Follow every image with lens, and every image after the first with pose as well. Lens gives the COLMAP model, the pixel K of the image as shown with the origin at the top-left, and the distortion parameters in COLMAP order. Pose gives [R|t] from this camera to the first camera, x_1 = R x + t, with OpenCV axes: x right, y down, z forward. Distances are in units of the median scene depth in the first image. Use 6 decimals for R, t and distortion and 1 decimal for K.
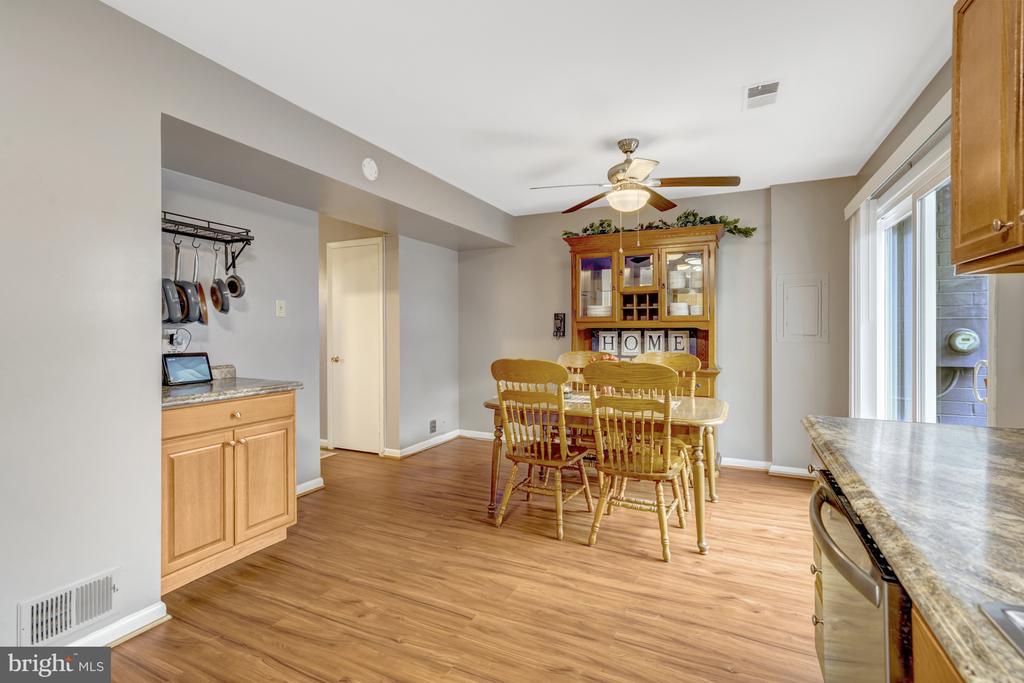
lens RADIAL K [[472.5, 0, 512.0], [0, 472.5, 341.5], [0, 0, 1]] dist [-0.000163, 0.000106]
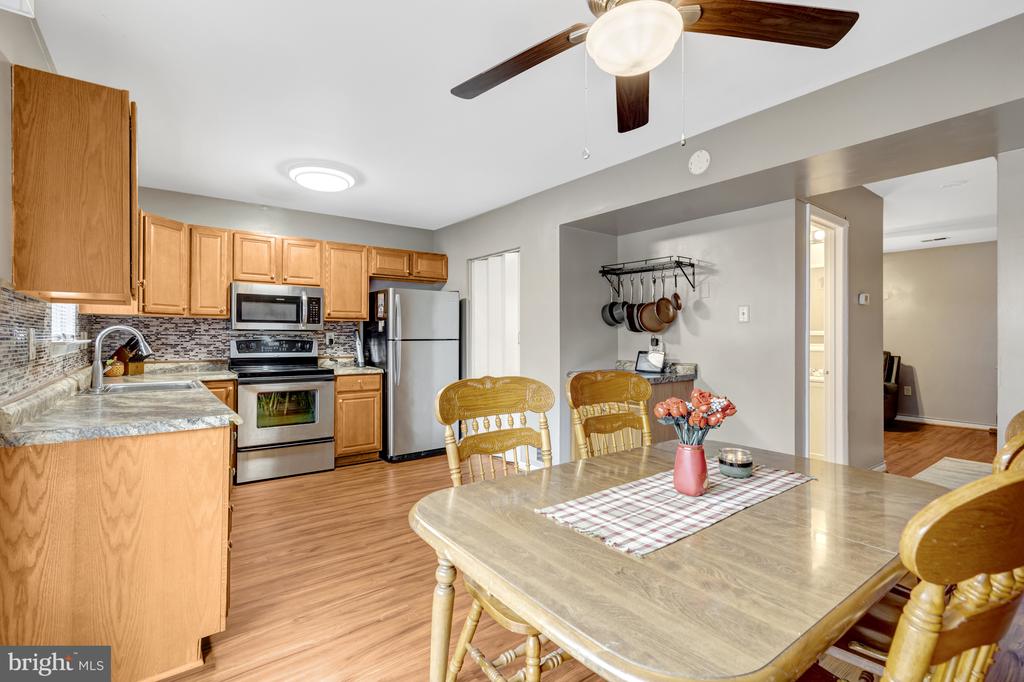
lens RADIAL K [[472.5, 0, 512.0], [0, 472.5, 341.0], [0, 0, 1]] dist [-0.000163, 0.000106]
pose [[-0.466190, 0.008764, -0.884641, 0.489170], [-0.014971, 0.999730, 0.017793, -0.016034], [0.884558, 0.021539, -0.465933, 0.780531]]
